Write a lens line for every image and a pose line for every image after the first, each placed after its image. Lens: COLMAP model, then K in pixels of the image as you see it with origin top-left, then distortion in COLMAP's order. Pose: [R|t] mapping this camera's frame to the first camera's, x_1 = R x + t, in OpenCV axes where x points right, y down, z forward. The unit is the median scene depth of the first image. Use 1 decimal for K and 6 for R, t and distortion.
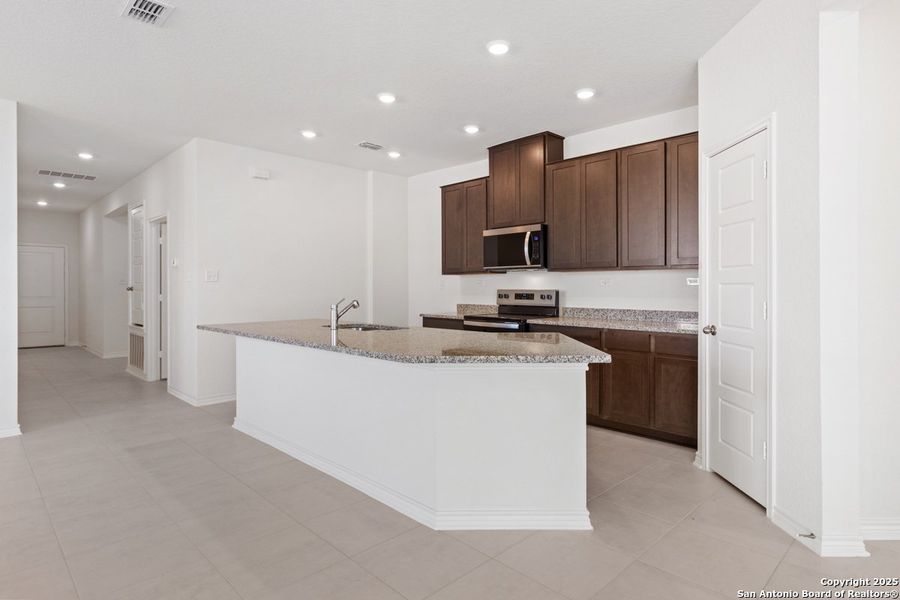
lens RADIAL K [[519.2, 0, 469.3], [0, 519.2, 294.8], [0, 0, 1]] dist [0.003524, 0.001582]
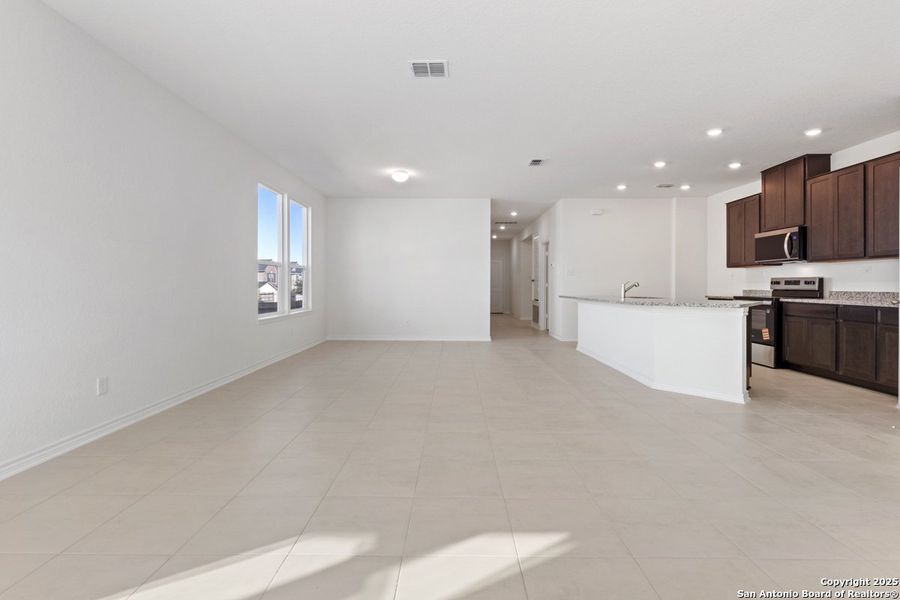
lens RADIAL K [[381.4, 0, 452.0], [0, 381.4, 275.9], [0, 0, 1]] dist [0.000044, -0.000009]
pose [[0.703179, -0.012561, -0.710902, 0.183019], [-0.009624, 0.999584, -0.027181, 0.020062], [0.710948, 0.025955, 0.702765, -0.260405]]
